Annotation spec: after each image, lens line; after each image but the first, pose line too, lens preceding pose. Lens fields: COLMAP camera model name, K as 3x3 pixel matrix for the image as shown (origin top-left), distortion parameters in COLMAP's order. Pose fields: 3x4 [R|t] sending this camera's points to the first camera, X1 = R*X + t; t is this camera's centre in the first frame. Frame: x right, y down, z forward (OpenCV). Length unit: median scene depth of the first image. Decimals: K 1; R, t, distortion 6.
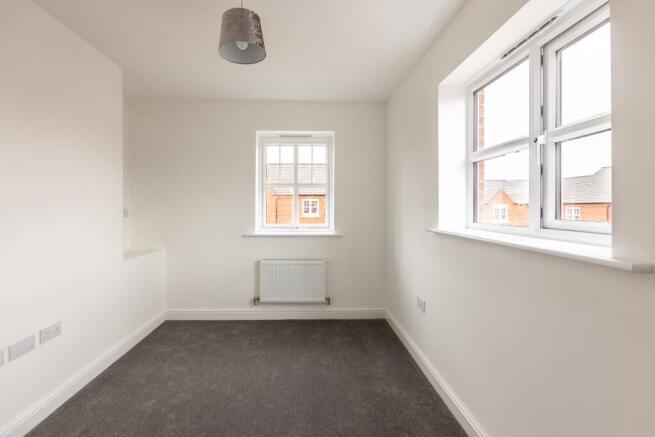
lens RADIAL K [[293.8, 0, 316.1], [0, 293.8, 202.6], [0, 0, 1]] dist [-0.000792, -0.000671]
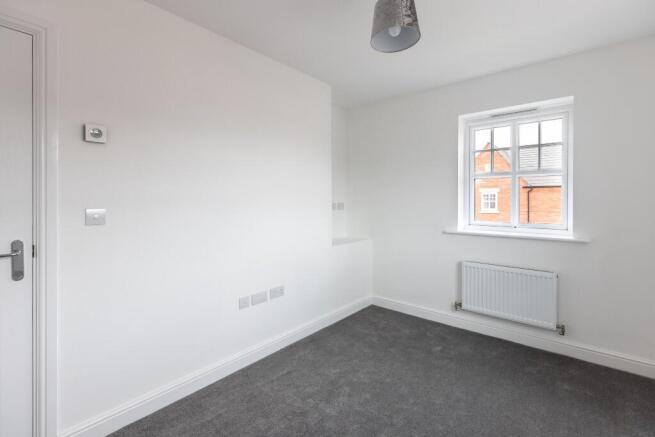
lens RADIAL K [[300.6, 0, 329.5], [0, 300.6, 199.2], [0, 0, 1]] dist [0.001908, -0.000072]
pose [[0.744598, -0.003617, -0.667503, 0.115928], [0.009039, 0.999948, 0.004664, 0.000848], [0.667452, -0.009507, 0.744592, 0.060929]]
